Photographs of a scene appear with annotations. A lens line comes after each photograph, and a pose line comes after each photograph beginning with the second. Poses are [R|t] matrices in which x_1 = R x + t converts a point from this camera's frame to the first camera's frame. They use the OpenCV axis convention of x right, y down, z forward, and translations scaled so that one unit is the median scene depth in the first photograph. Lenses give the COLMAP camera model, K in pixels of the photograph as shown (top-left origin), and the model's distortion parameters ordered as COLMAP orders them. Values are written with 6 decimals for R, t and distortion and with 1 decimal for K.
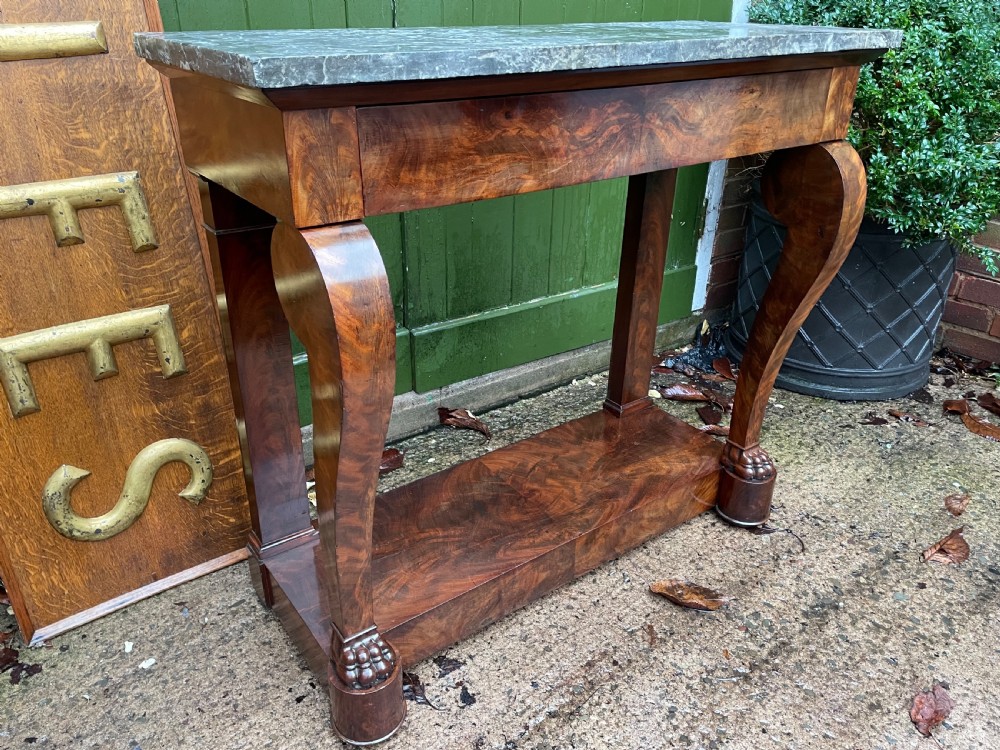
lens RADIAL K [[755.1, 0, 498.4], [0, 755.1, 378.7], [0, 0, 1]] dist [0.091028, -0.119841]
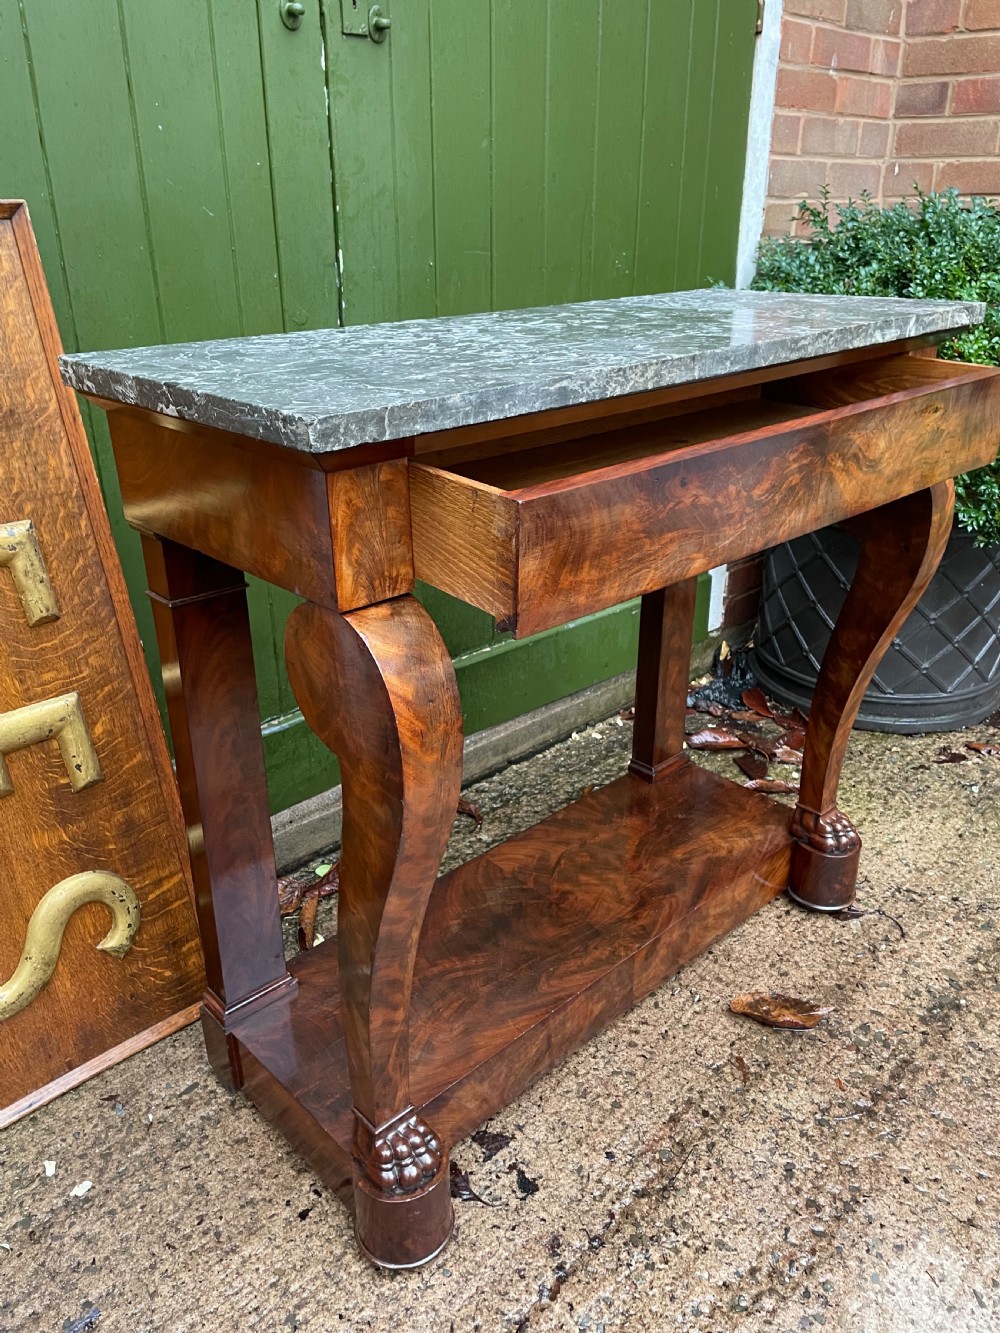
lens RADIAL K [[1006.6, 0, 502.8], [0, 1006.6, 665.2], [0, 0, 1]] dist [0.091028, -0.119841]
pose [[0.991784, -0.071057, 0.106372, -0.129736], [0.075638, 0.996346, -0.039667, -0.054928], [-0.103165, 0.047387, 0.993535, -0.027713]]
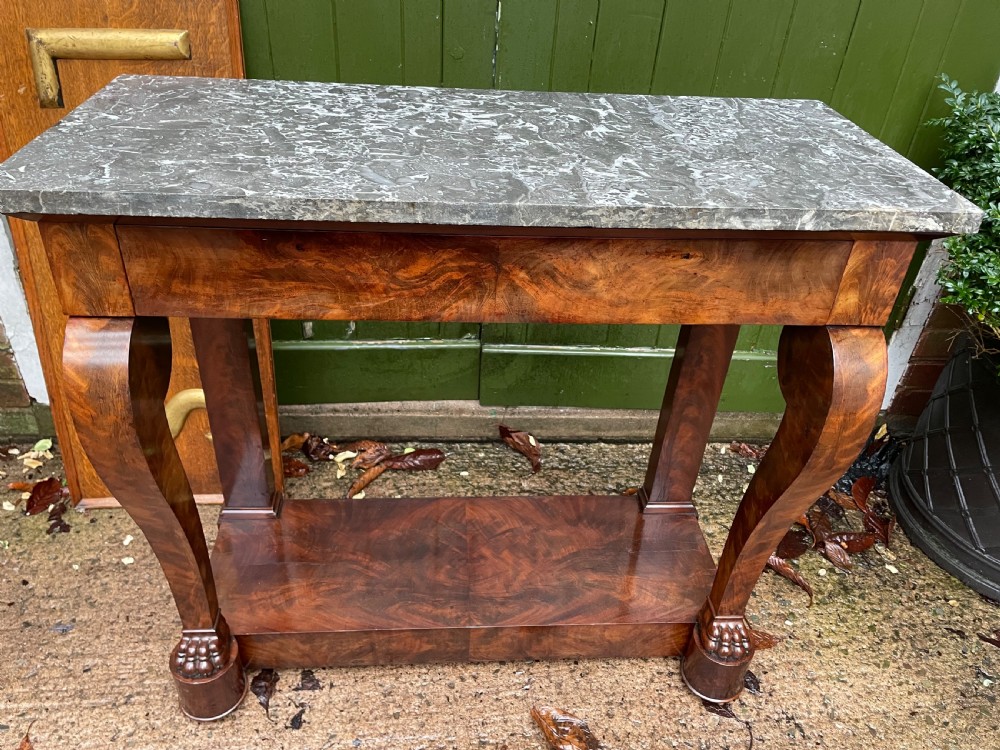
lens RADIAL K [[755.1, 0, 496.8], [0, 755.1, 376.3], [0, 0, 1]] dist [0.091028, -0.119841]
pose [[0.849327, 0.330316, -0.411747, 0.460391], [-0.279904, 0.943145, 0.179250, -0.298151], [0.447546, -0.036992, 0.893495, 0.172293]]
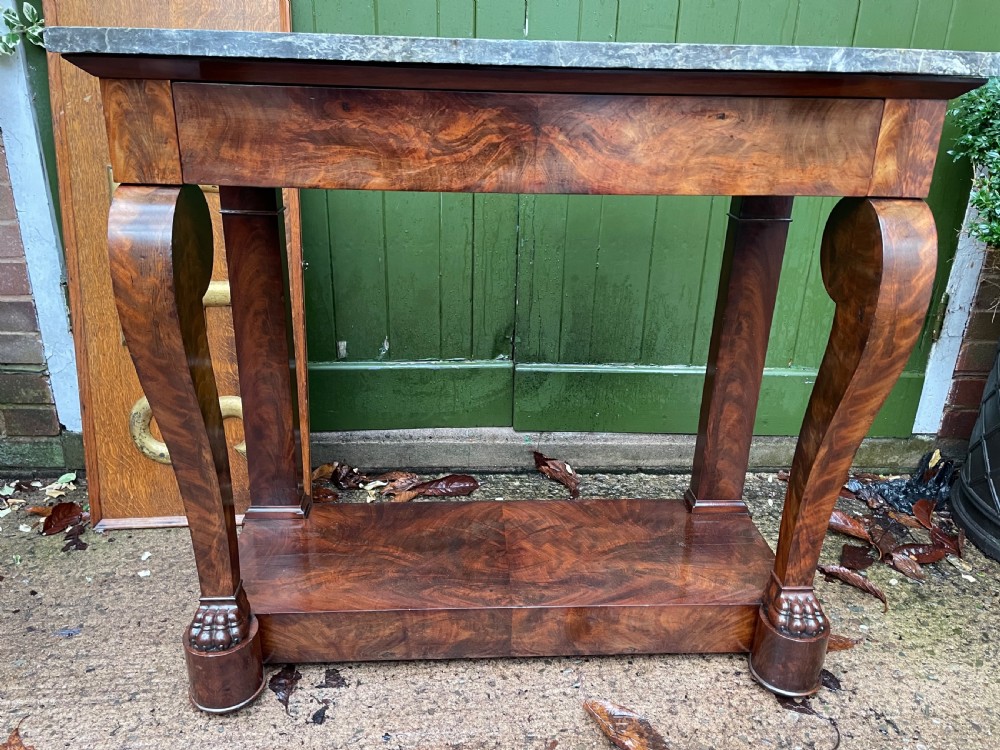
lens RADIAL K [[755.1, 0, 504.0], [0, 755.1, 371.5], [0, 0, 1]] dist [0.091028, -0.119841]
pose [[0.844856, 0.206248, -0.493640, 0.513520], [-0.258029, 0.965379, -0.038266, -0.019782], [0.468657, 0.159703, 0.868824, 0.199026]]
